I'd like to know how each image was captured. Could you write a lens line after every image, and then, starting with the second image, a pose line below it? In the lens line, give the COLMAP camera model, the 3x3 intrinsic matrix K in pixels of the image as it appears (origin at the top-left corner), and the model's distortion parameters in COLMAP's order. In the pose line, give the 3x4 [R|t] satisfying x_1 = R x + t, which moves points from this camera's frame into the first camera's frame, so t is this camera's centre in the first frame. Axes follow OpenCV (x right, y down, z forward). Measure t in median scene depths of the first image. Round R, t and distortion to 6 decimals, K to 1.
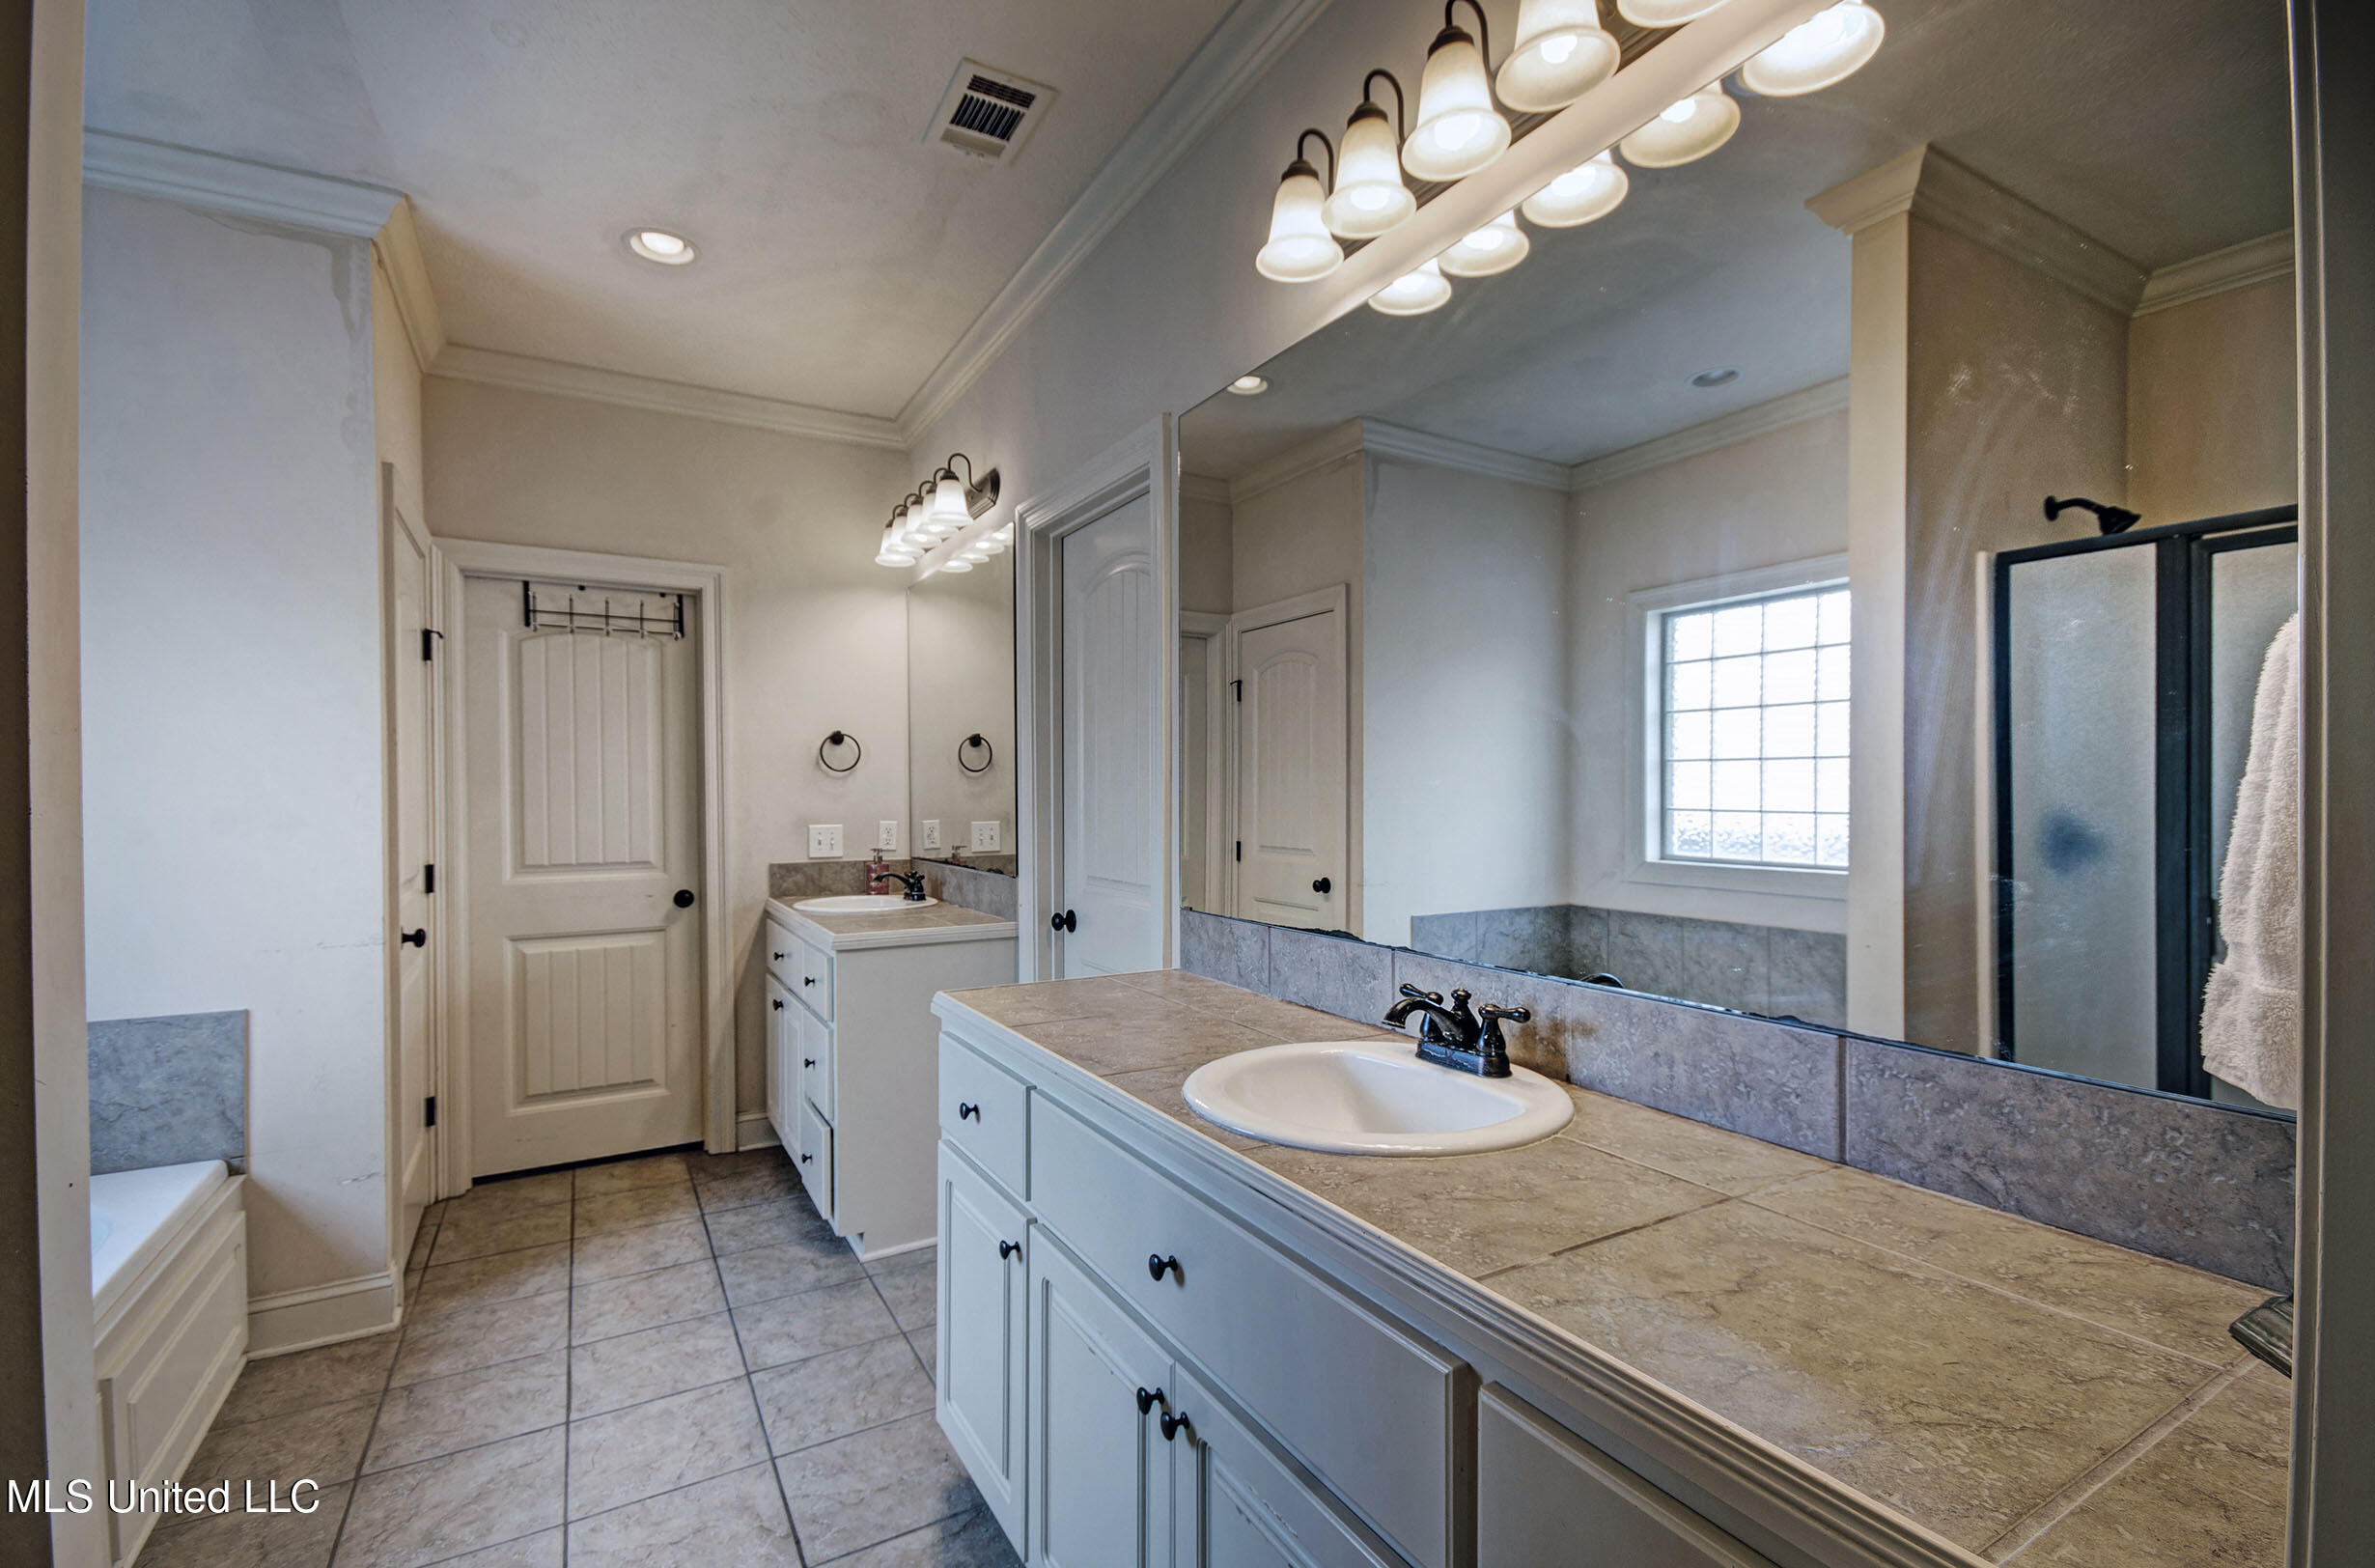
lens RADIAL K [[1040.4, 0, 1181.4], [0, 1040.4, 786.7], [0, 0, 1]] dist [0.002881, 0.000148]
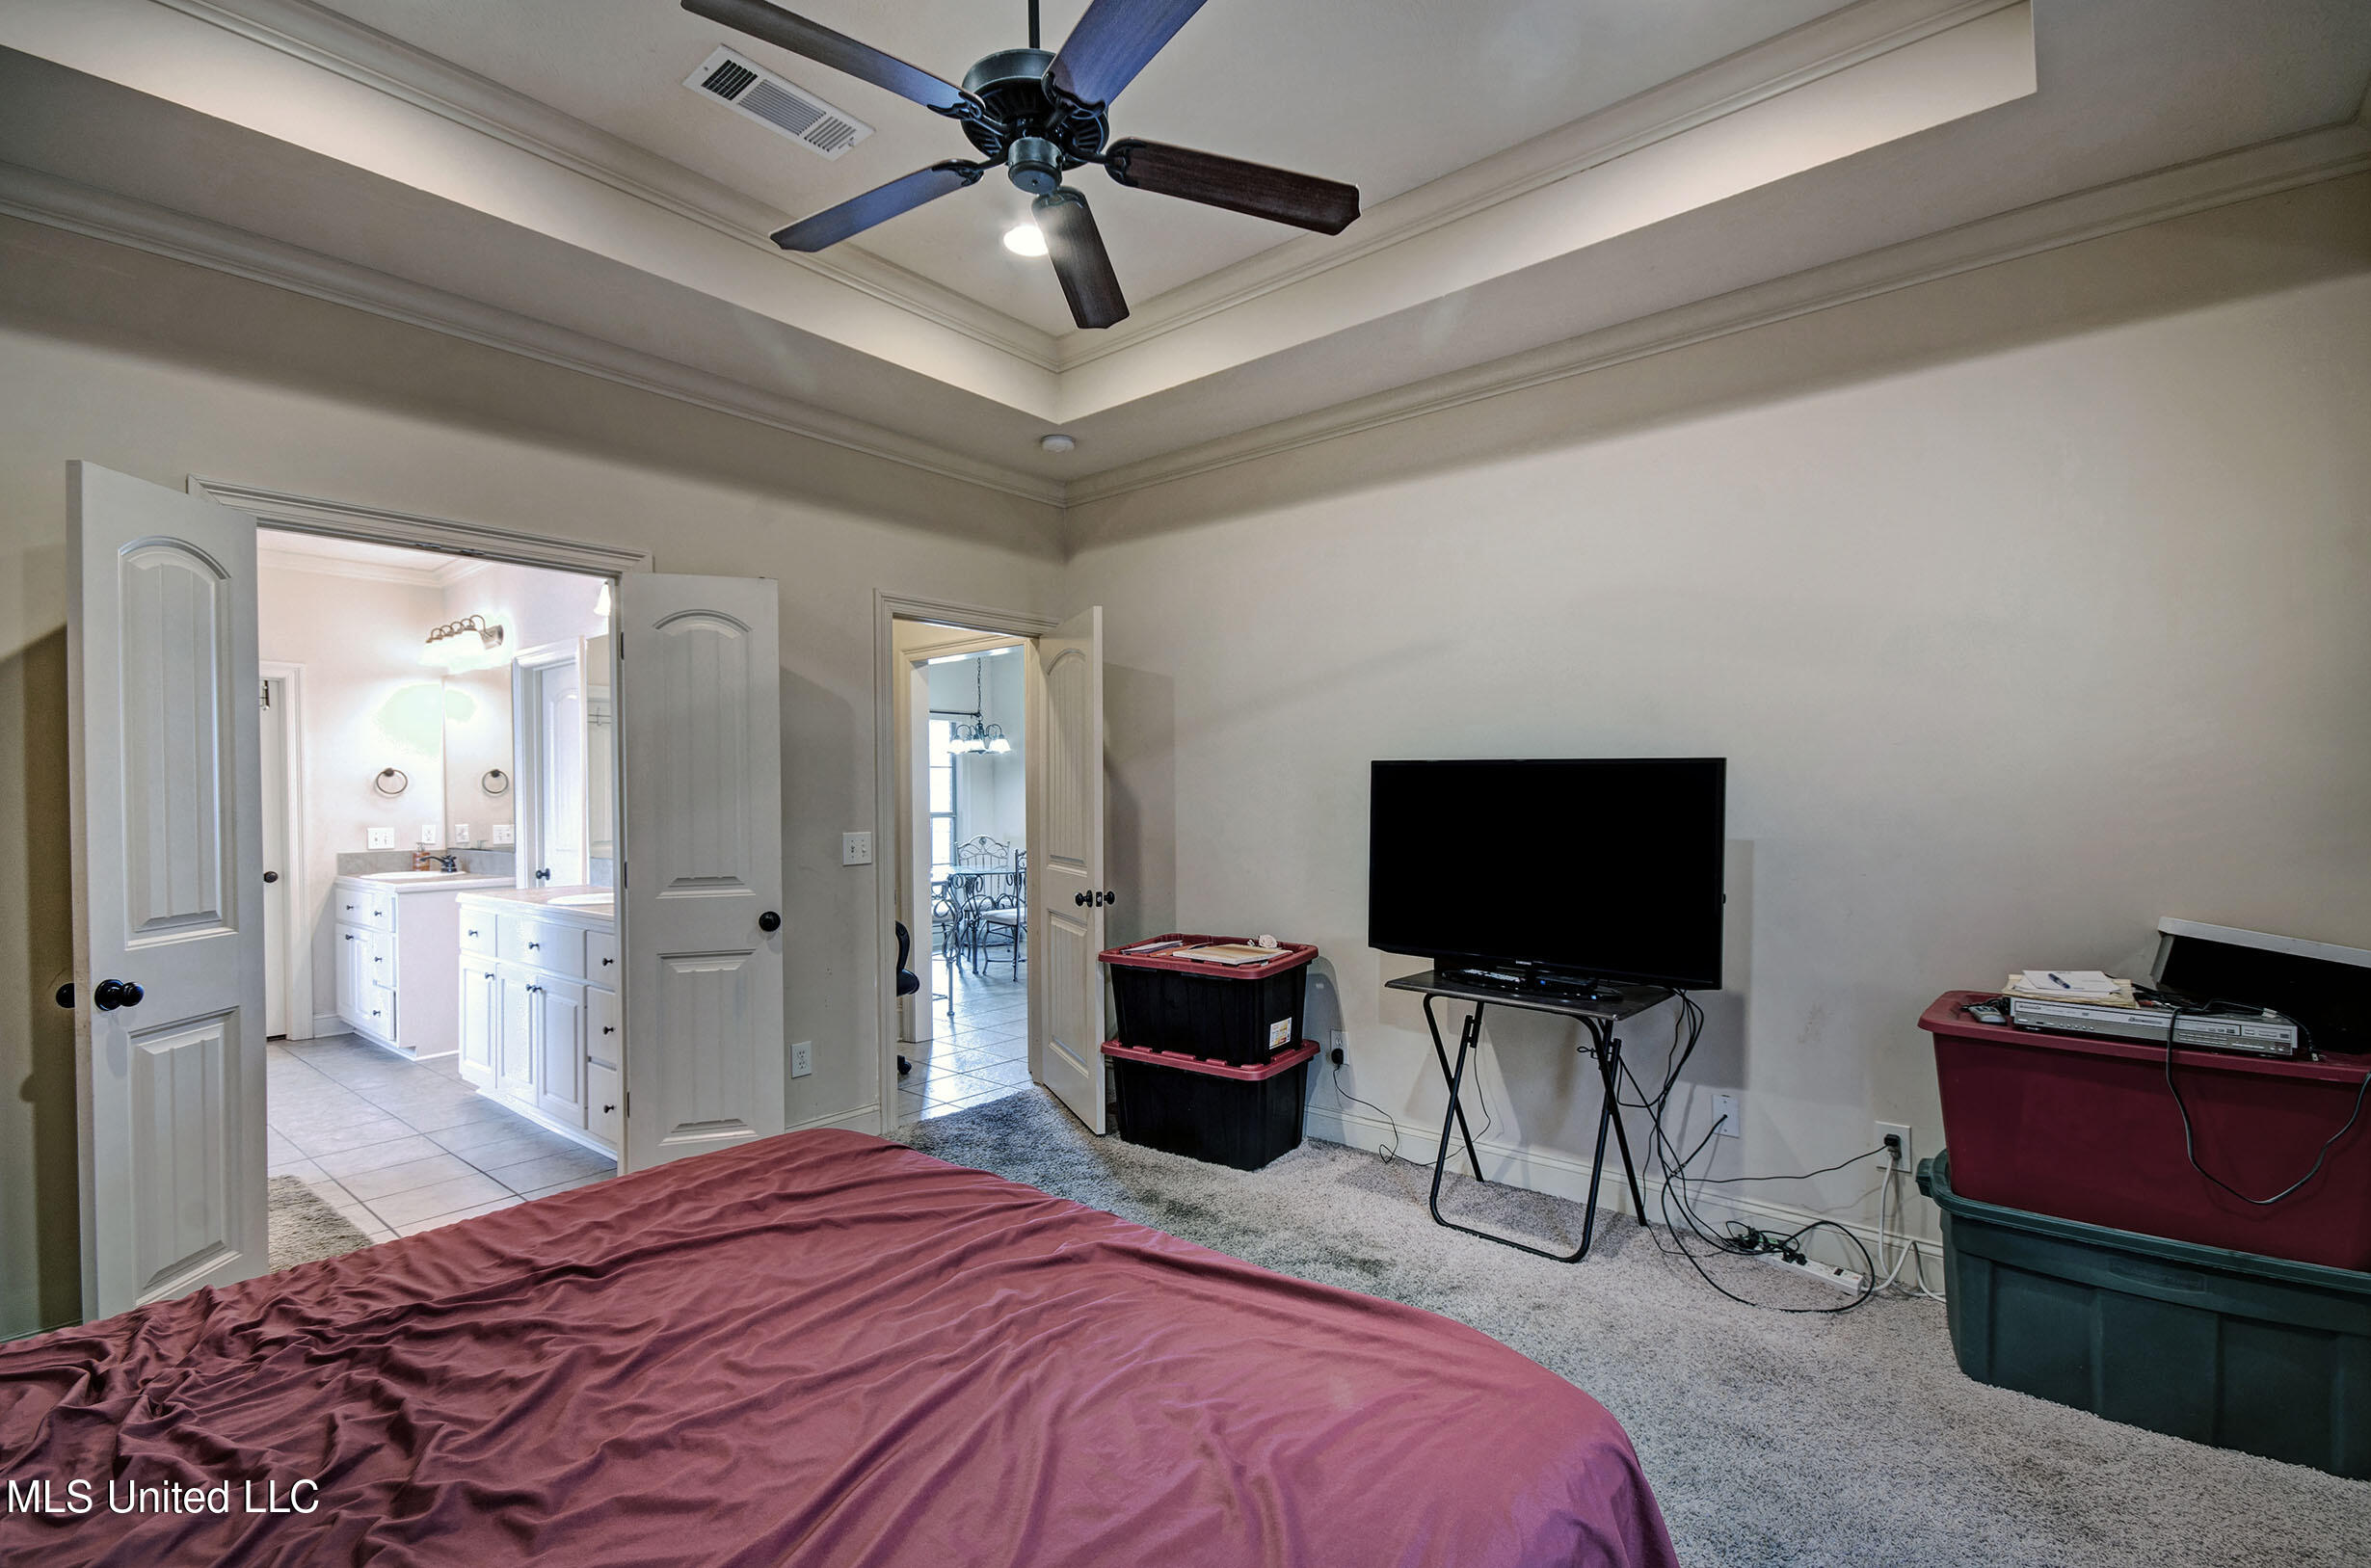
lens RADIAL K [[1038.5, 0, 1192.7], [0, 1038.5, 802.0], [0, 0, 1]] dist [0.002881, 0.000148]
pose [[0.934288, -0.006956, 0.356452, 0.248053], [0.005102, 0.999968, 0.006141, -0.006054], [-0.356483, -0.003919, 0.934294, -0.923695]]
